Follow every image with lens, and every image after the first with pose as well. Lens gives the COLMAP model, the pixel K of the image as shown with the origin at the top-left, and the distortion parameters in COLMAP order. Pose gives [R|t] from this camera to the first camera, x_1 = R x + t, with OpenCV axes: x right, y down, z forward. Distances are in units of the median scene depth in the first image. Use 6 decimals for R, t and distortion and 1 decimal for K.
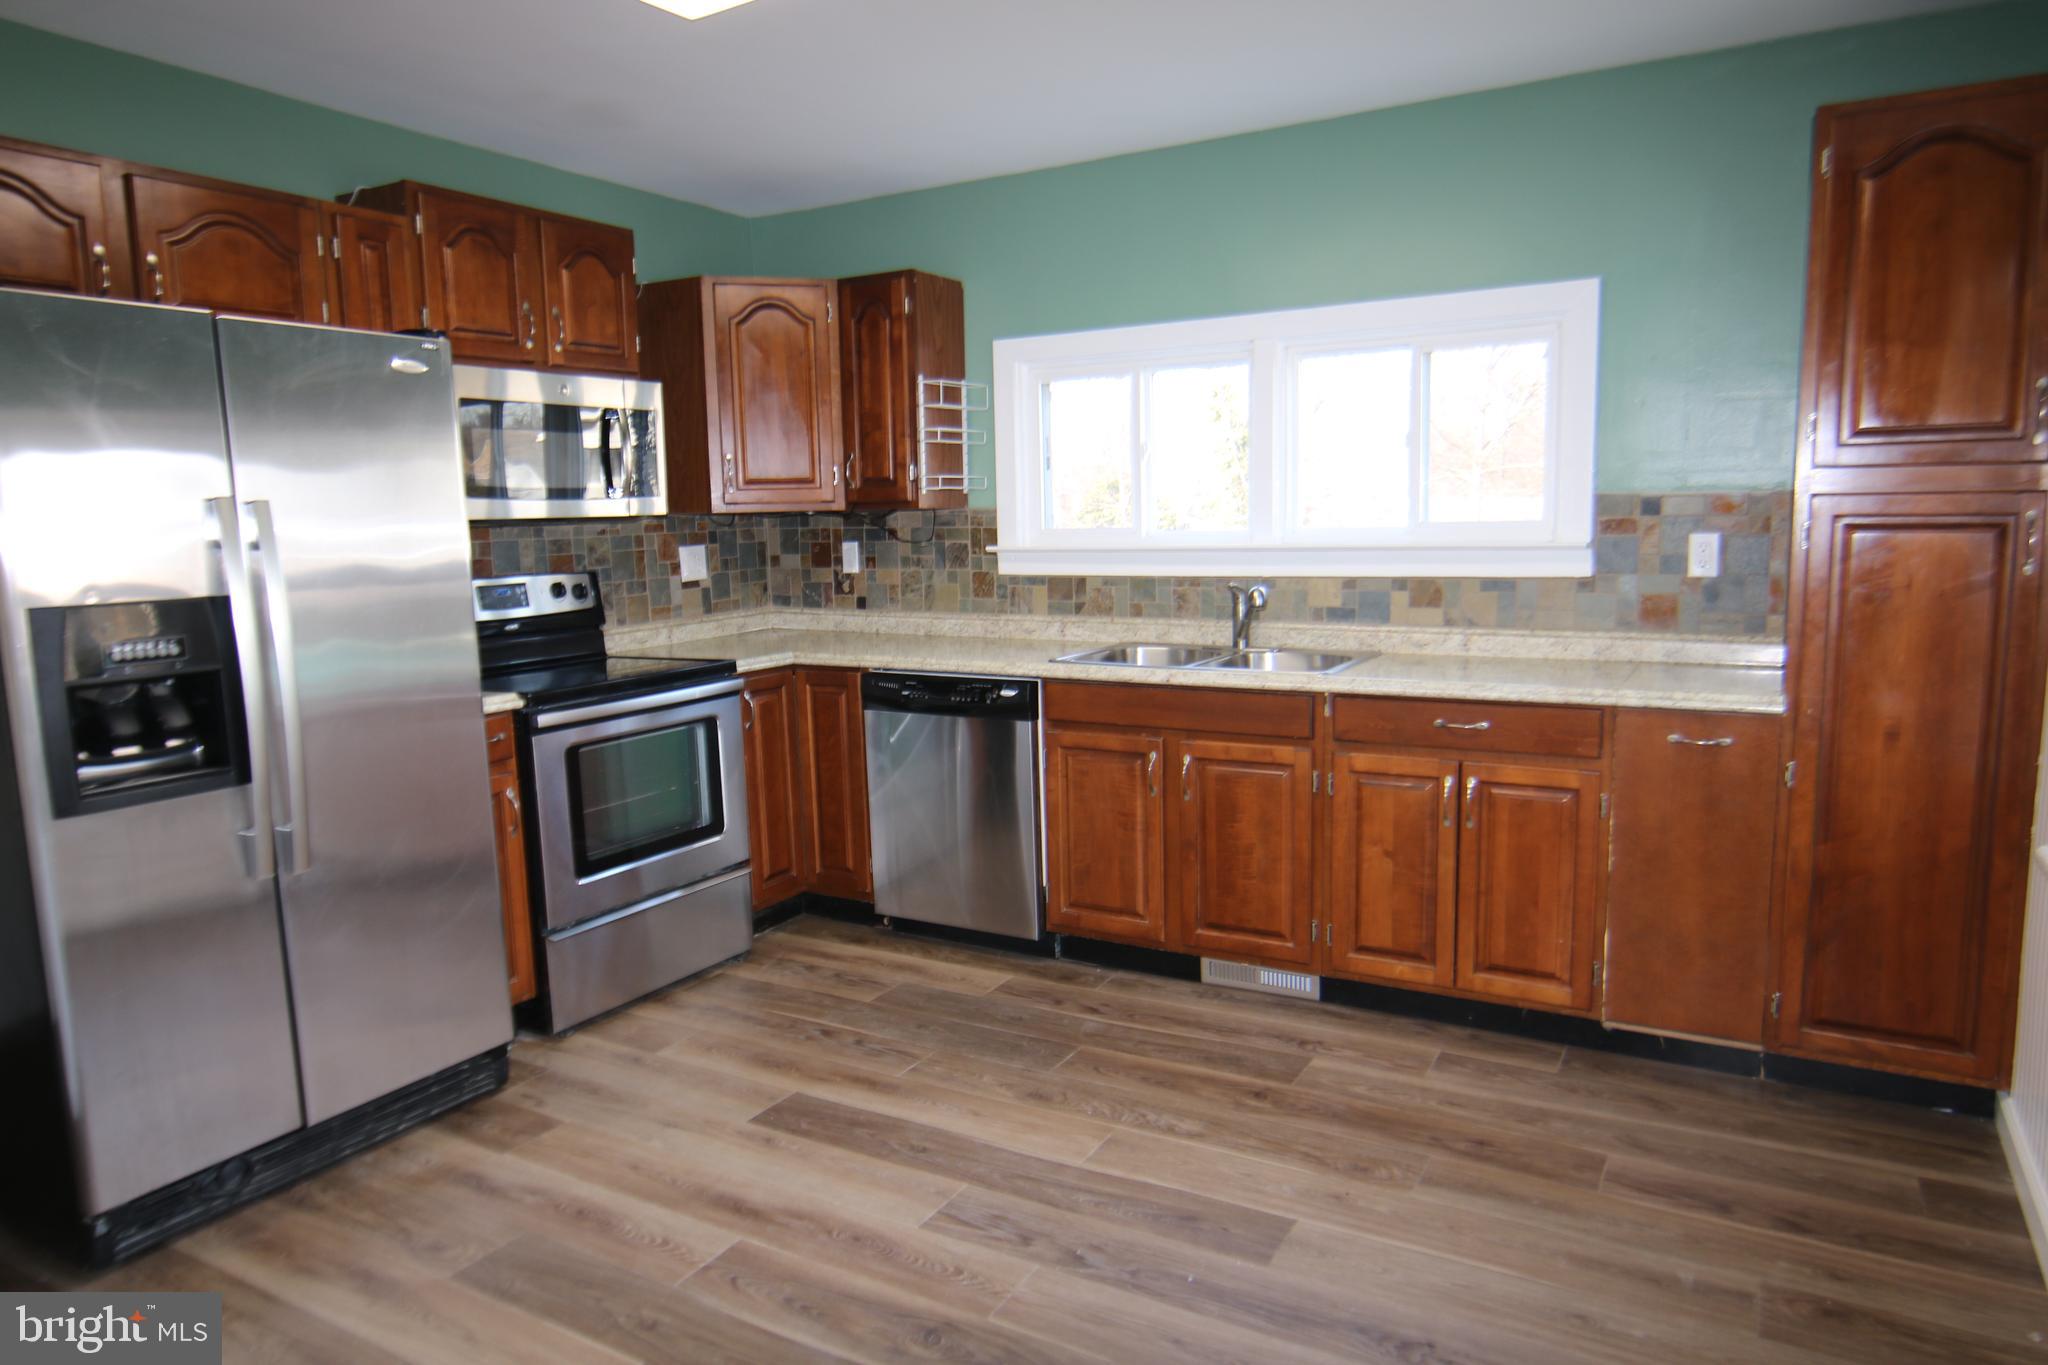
lens RADIAL K [[1296.4, 0, 1024.3], [0, 1296.4, 682.0], [0, 0, 1]] dist [-0.017923, 0.007258]
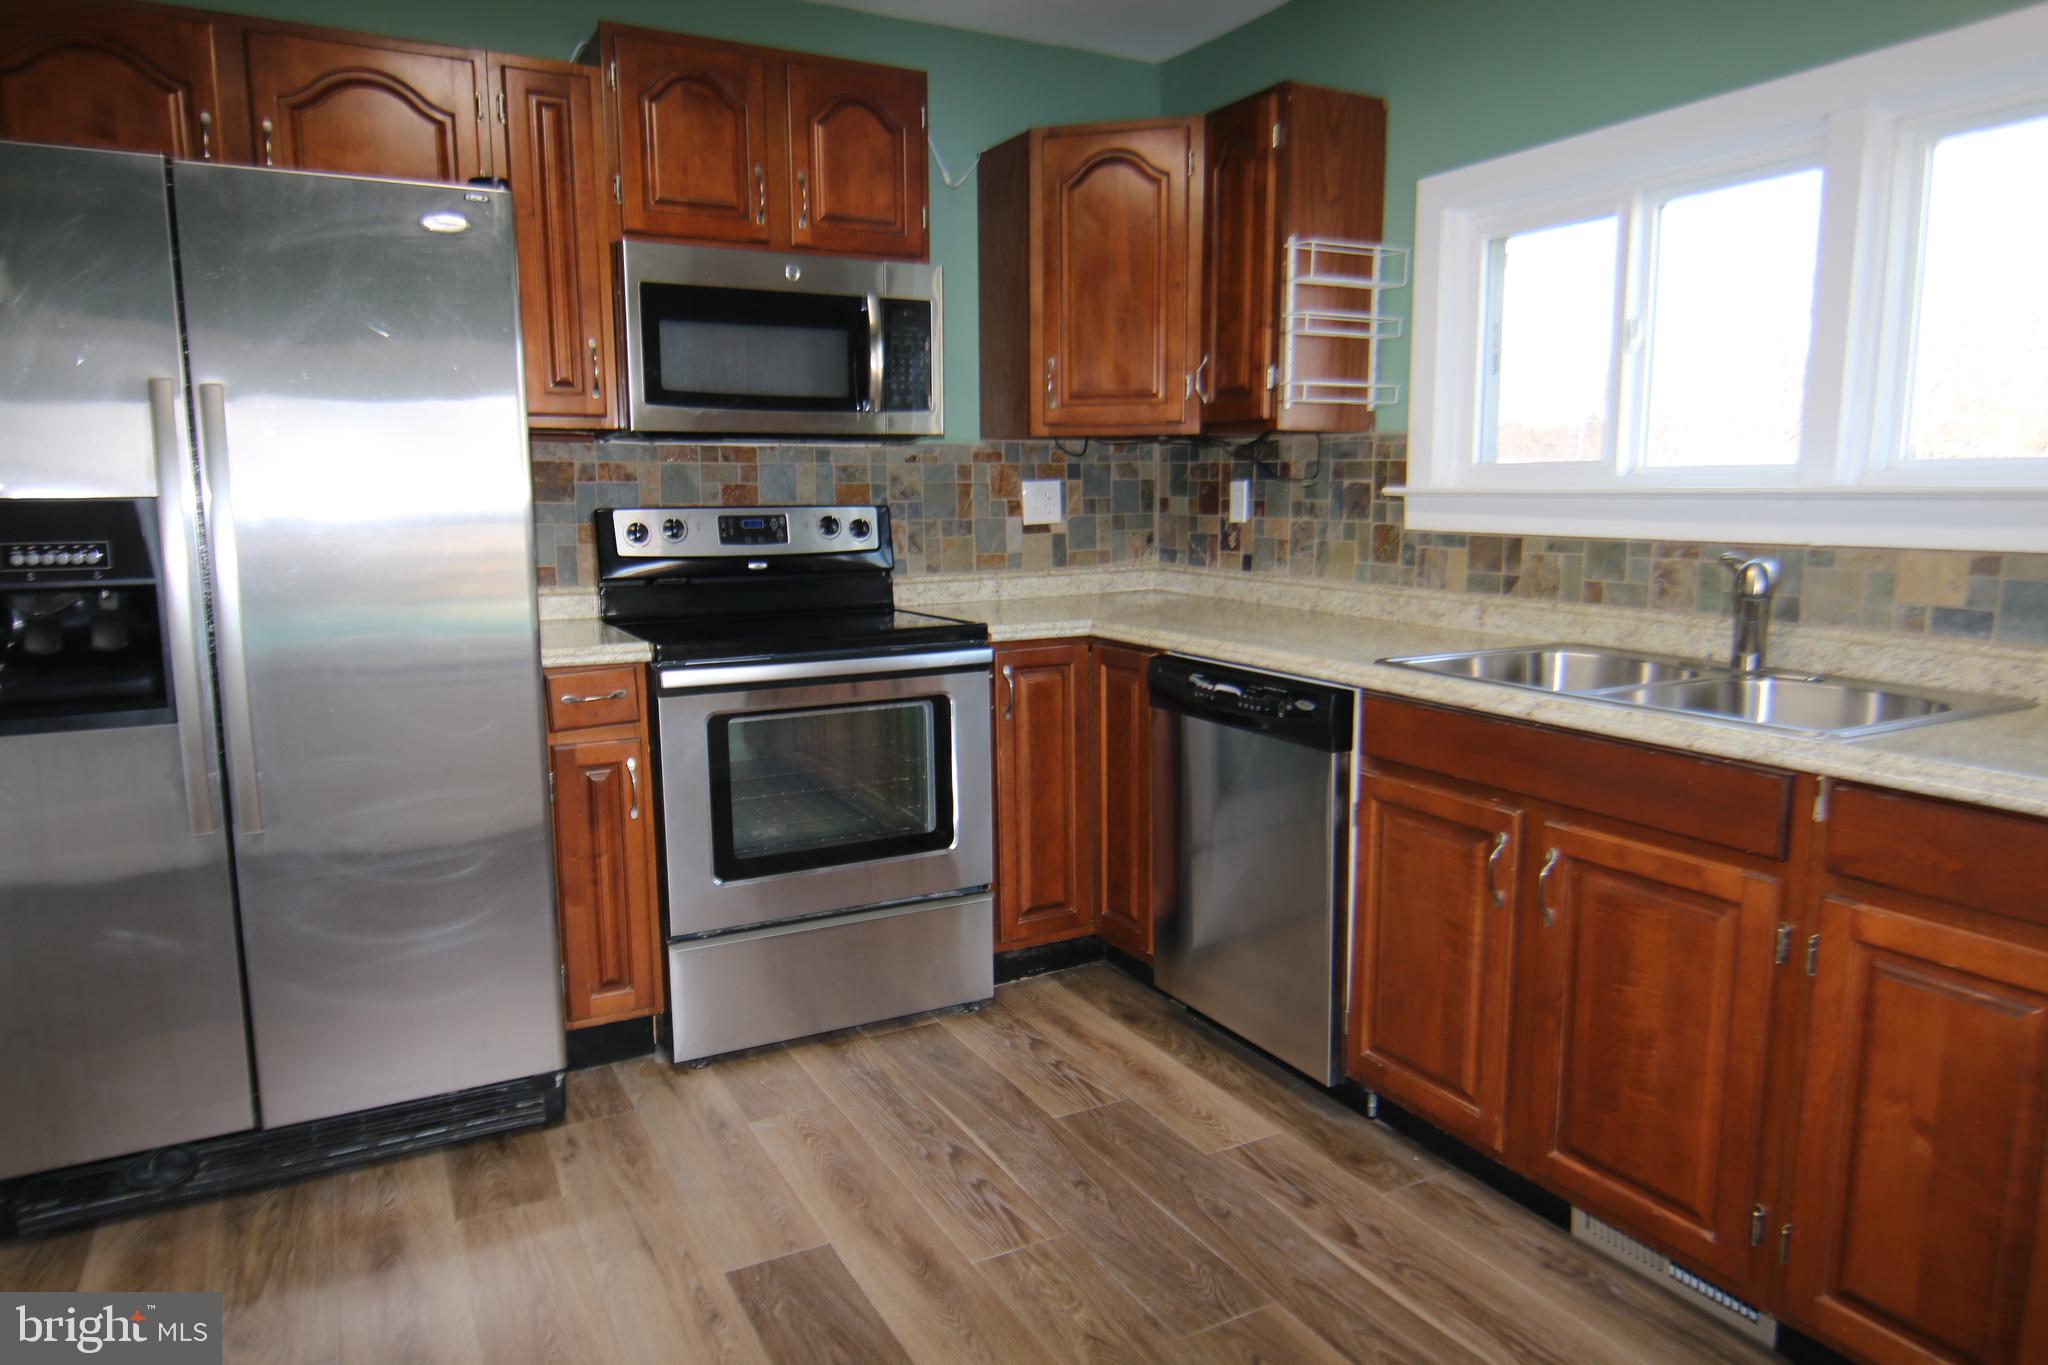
lens RADIAL K [[1296.4, 0, 1023.7], [0, 1296.4, 680.6], [0, 0, 1]] dist [-0.017923, 0.007258]
pose [[0.853652, 0.095398, -0.512033, 0.211002], [-0.083452, 0.995434, 0.046332, -0.023351], [0.514115, 0.003178, 0.857715, 0.398079]]
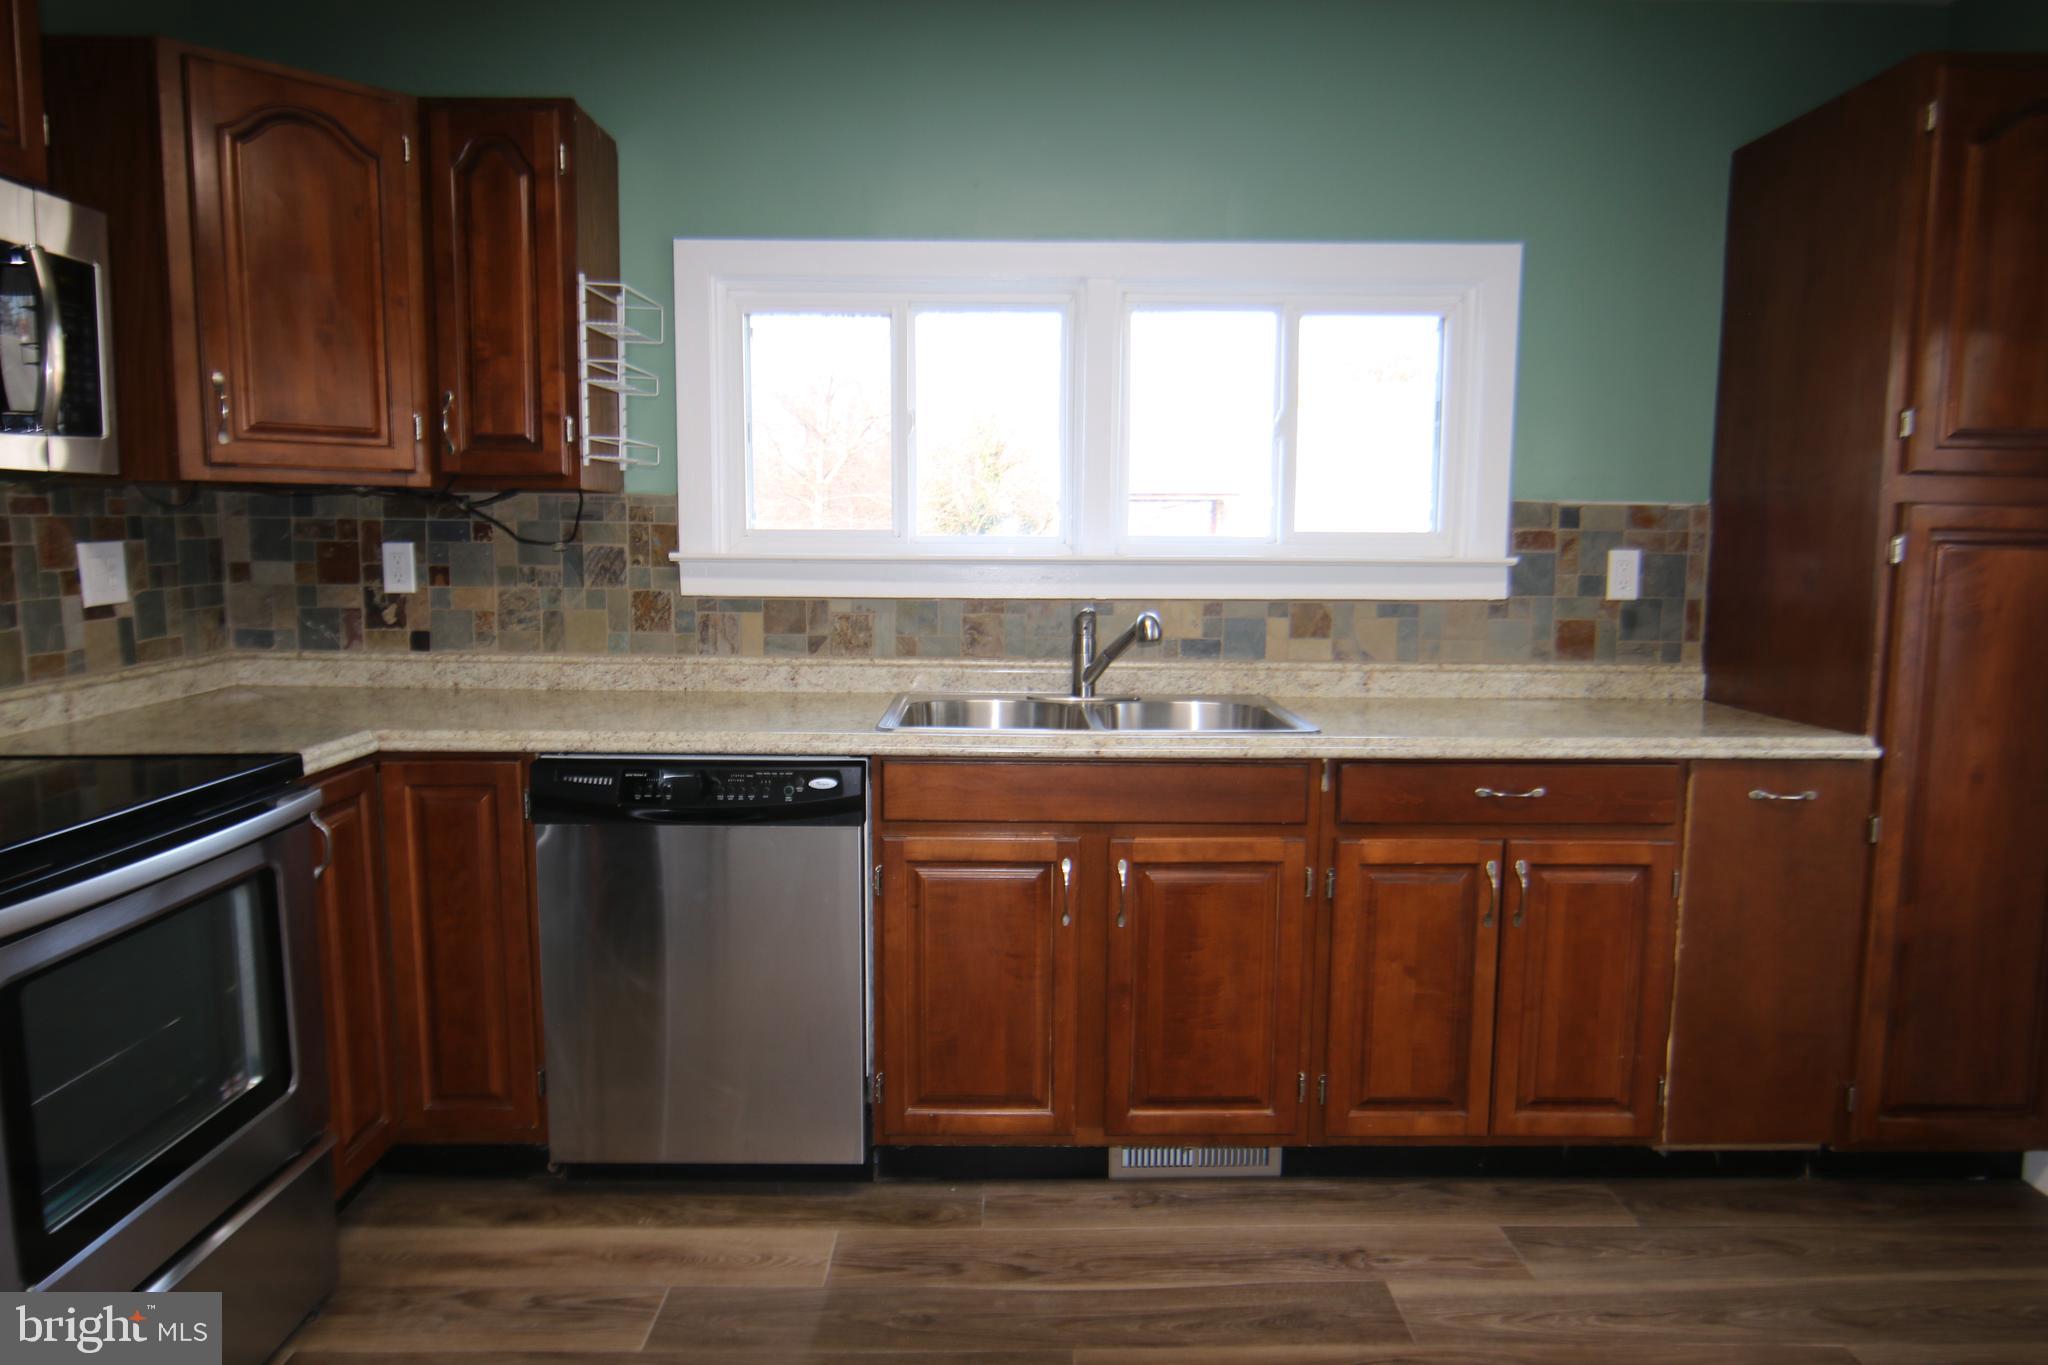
lens RADIAL K [[1296.4, 0, 1026.0], [0, 1296.4, 680.0], [0, 0, 1]] dist [-0.017923, 0.007258]
pose [[0.859680, -0.029660, 0.509972, -0.263006], [0.040756, 0.999113, -0.010596, -0.032977], [-0.509205, 0.029894, 0.860126, 0.439427]]
